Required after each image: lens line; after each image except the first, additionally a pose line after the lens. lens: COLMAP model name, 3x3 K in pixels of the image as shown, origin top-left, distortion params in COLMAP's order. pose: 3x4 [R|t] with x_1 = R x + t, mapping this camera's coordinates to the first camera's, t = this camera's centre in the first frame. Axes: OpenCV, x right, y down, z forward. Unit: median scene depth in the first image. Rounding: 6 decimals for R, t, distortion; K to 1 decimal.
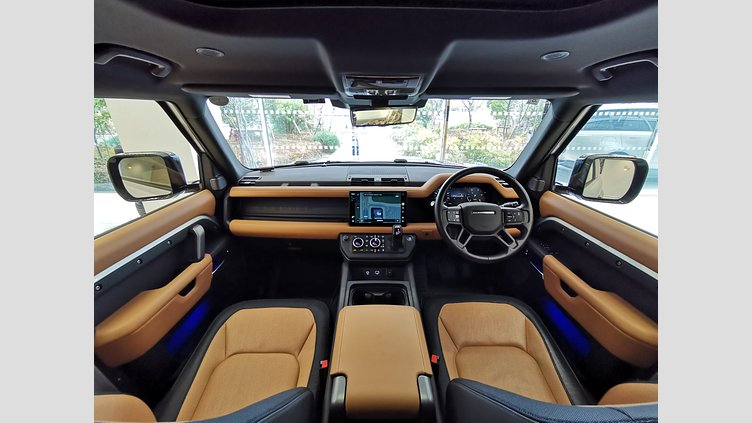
lens RADIAL K [[261.1, 0, 376.0], [0, 261.1, 211.5], [0, 0, 1]] dist [0.000210, -0.000007]
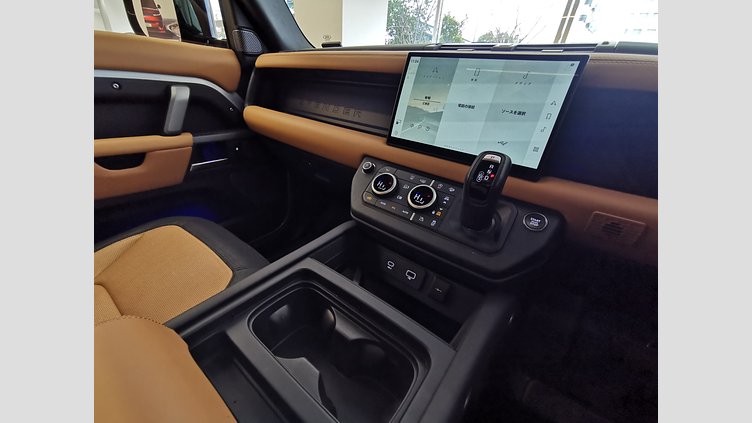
lens RADIAL K [[261.1, 0, 376.0], [0, 261.1, 211.5], [0, 0, 1]] dist [0.000210, -0.000007]
pose [[0.786156, 0.329210, -0.523048, 0.140453], [-0.287540, 0.943975, 0.161964, 0.096624], [0.547064, 0.023068, 0.836773, 0.649941]]
